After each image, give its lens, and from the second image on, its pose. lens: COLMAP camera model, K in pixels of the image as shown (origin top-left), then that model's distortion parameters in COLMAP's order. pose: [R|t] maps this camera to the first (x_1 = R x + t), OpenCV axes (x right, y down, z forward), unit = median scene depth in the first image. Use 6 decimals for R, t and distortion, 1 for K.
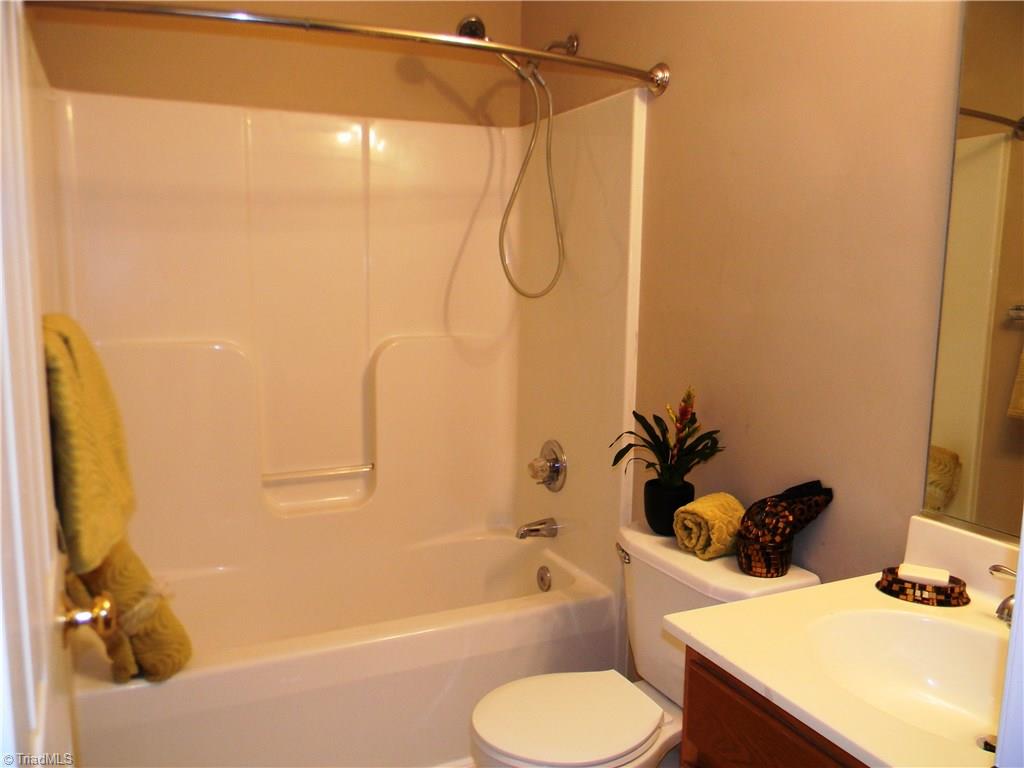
lens RADIAL K [[828.7, 0, 505.9], [0, 828.7, 373.2], [0, 0, 1]] dist [0.010758, -0.028211]
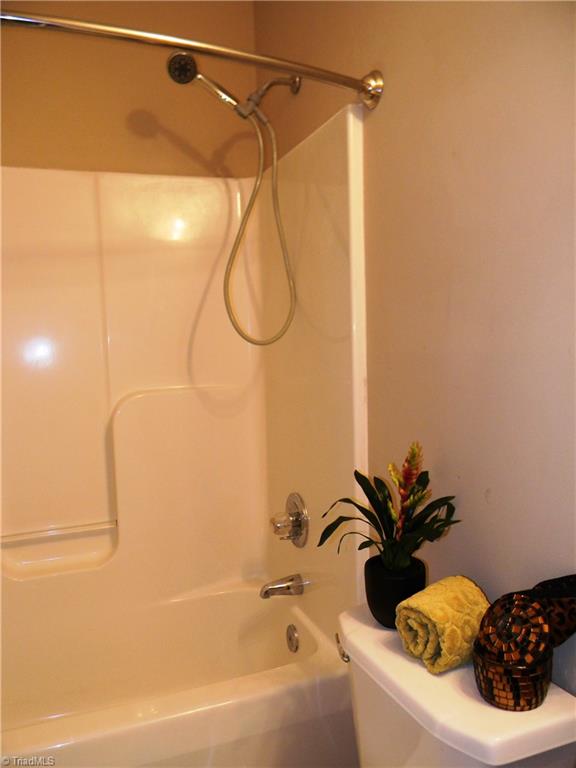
lens RADIAL K [[621.6, 0, 291.0], [0, 621.6, 385.9], [0, 0, 1]] dist [0.010758, -0.028211]
pose [[0.996904, -0.033332, -0.071220, 0.126201], [0.030524, 0.998727, -0.040151, -0.016878], [0.072468, 0.037853, 0.996652, 0.327570]]
